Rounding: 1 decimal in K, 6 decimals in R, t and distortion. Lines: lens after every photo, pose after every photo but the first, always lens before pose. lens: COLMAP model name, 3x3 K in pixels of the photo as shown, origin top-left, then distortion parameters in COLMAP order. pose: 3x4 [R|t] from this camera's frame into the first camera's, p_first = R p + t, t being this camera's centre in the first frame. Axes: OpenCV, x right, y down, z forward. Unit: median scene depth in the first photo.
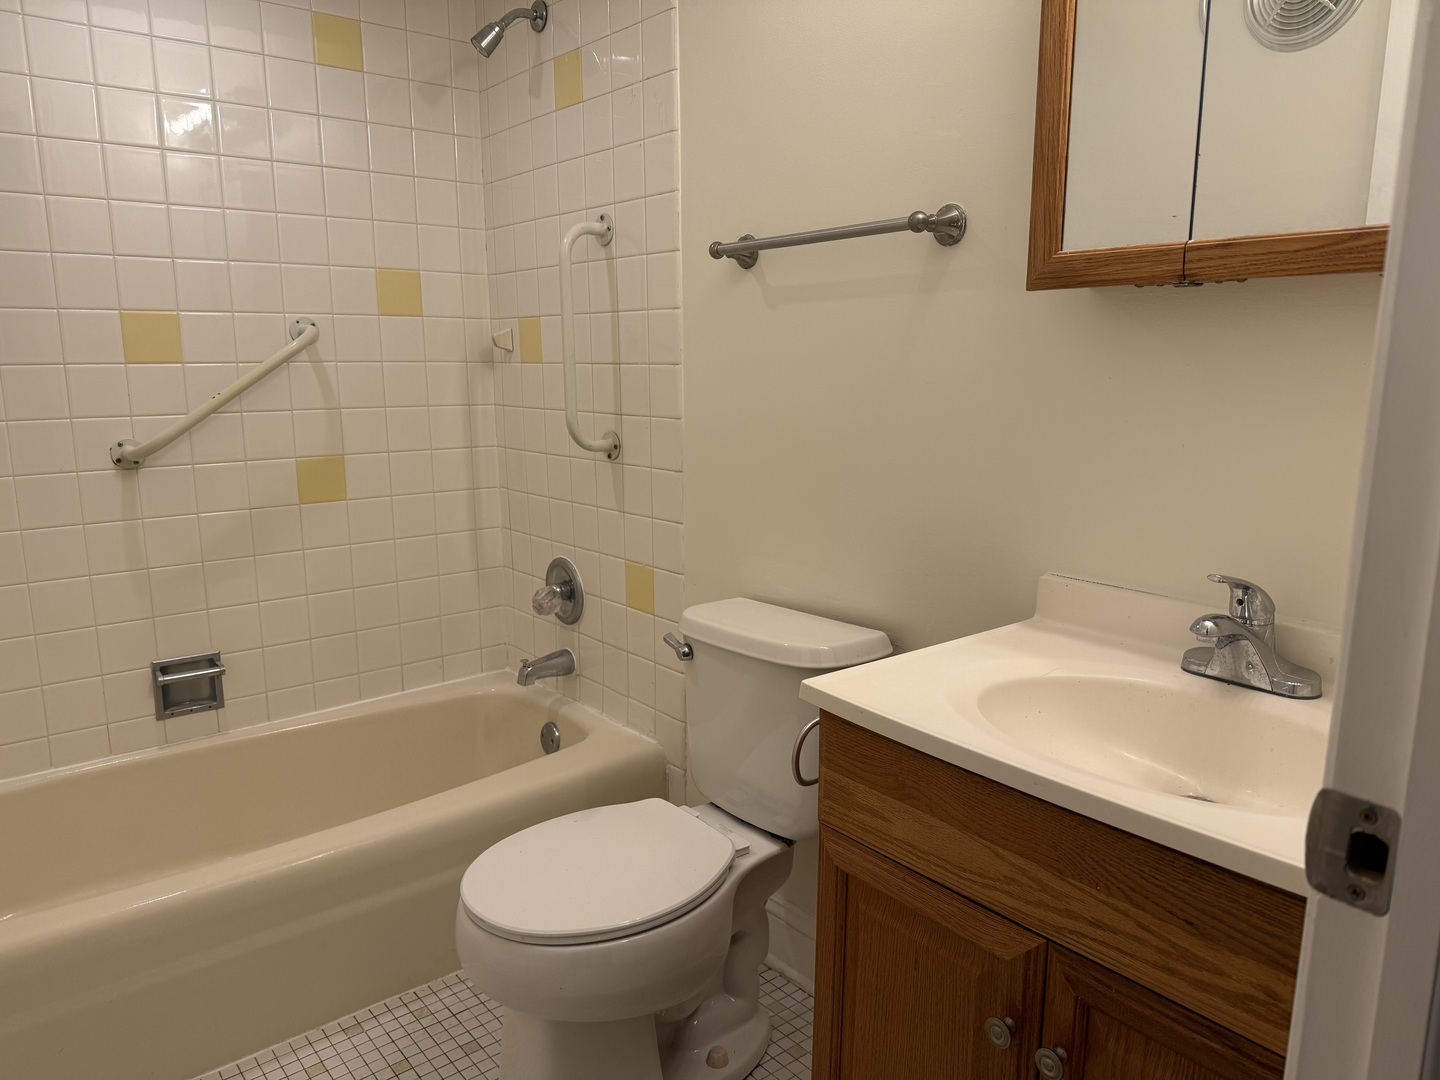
lens RADIAL K [[997.4, 0, 723.0], [0, 997.4, 549.4], [0, 0, 1]] dist [0.059561, -0.083845]
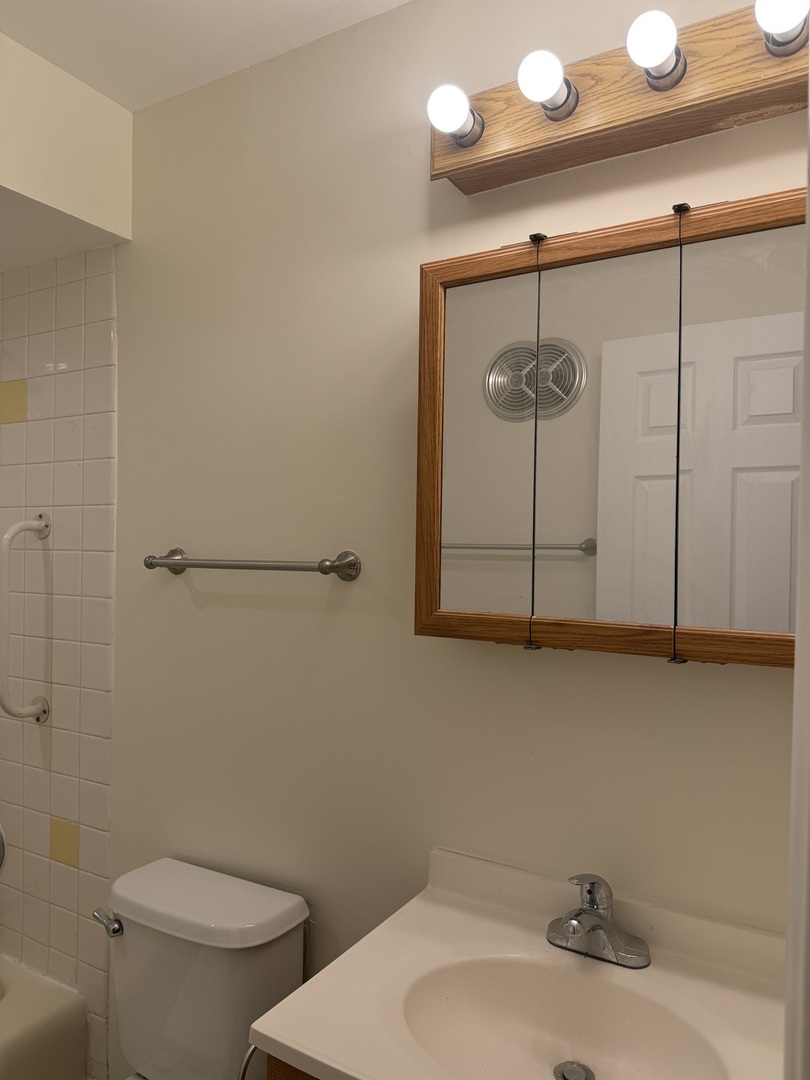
lens RADIAL K [[748.1, 0, 397.1], [0, 748.1, 544.5], [0, 0, 1]] dist [0.059561, -0.083845]
pose [[0.937991, 0.016434, 0.346269, -0.041648], [0.048363, 0.982903, -0.177659, -0.145887], [-0.343269, 0.183389, 0.921160, 0.066276]]
